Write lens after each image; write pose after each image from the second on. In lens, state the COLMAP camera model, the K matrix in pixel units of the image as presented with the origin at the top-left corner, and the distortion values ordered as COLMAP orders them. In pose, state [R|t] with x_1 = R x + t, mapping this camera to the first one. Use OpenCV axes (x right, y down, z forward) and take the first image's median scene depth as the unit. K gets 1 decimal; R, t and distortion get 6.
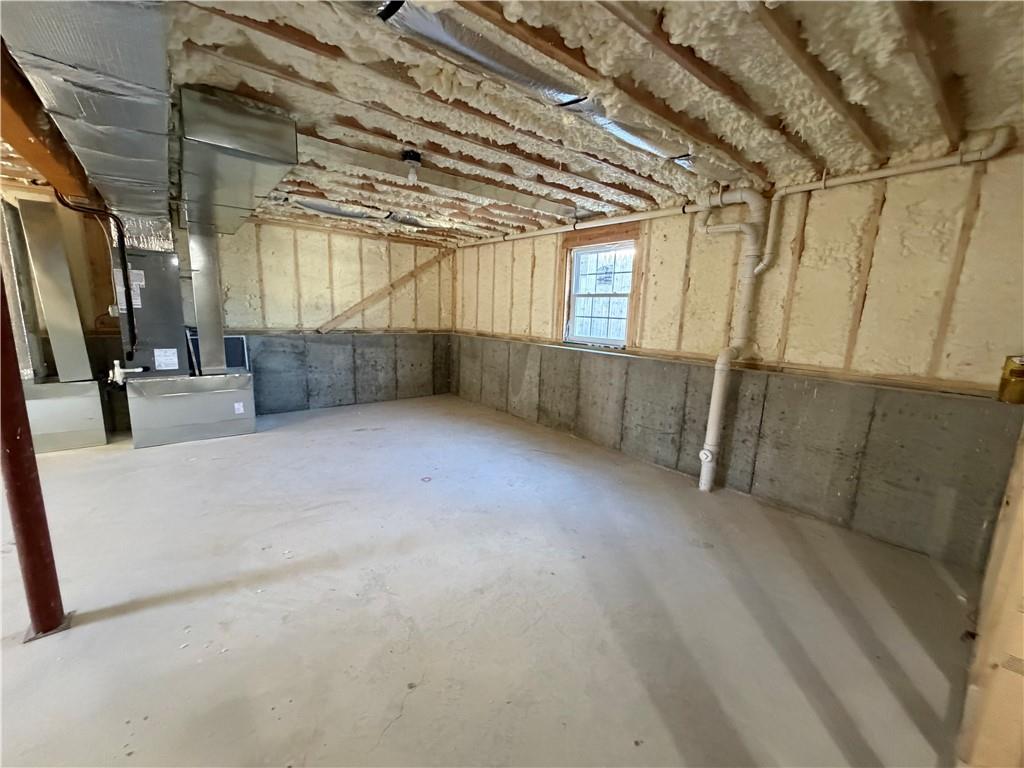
lens RADIAL K [[410.8, 0, 511.6], [0, 410.8, 385.4], [0, 0, 1]] dist [0.009050, 0.000021]
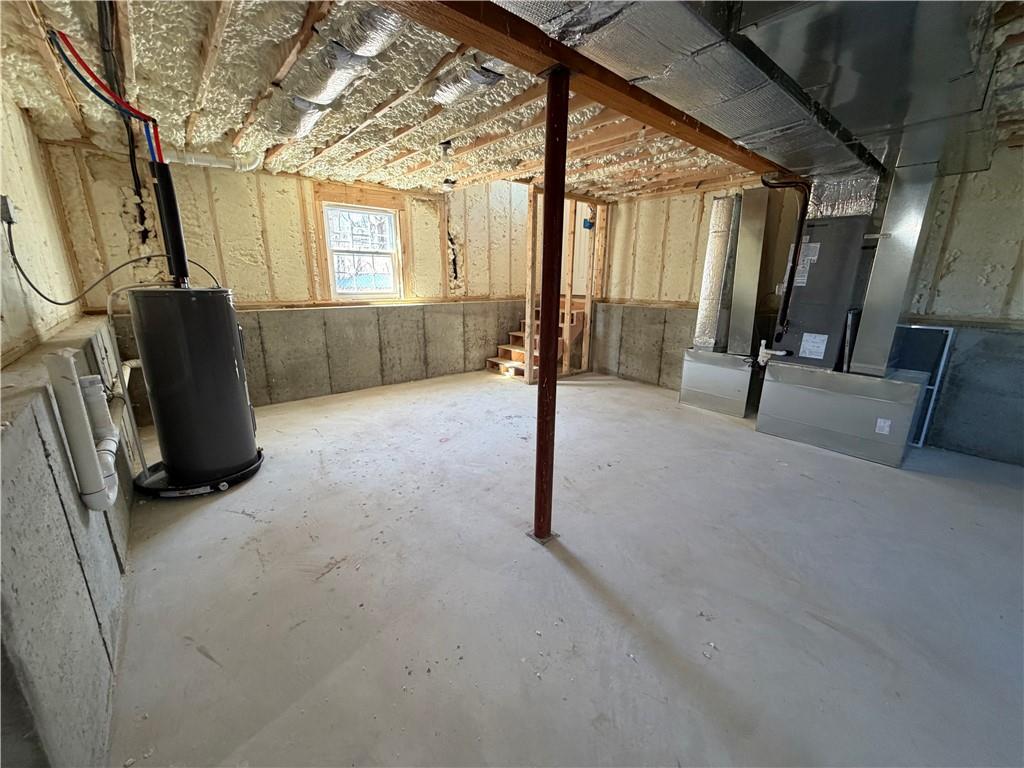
lens RADIAL K [[410.8, 0, 511.9], [0, 410.8, 383.0], [0, 0, 1]] dist [0.009050, 0.000021]
pose [[0.028765, 0.220518, -0.974959, 0.005300], [-0.190739, 0.958651, 0.211202, -0.052201], [0.981219, 0.179887, 0.069637, 0.340956]]
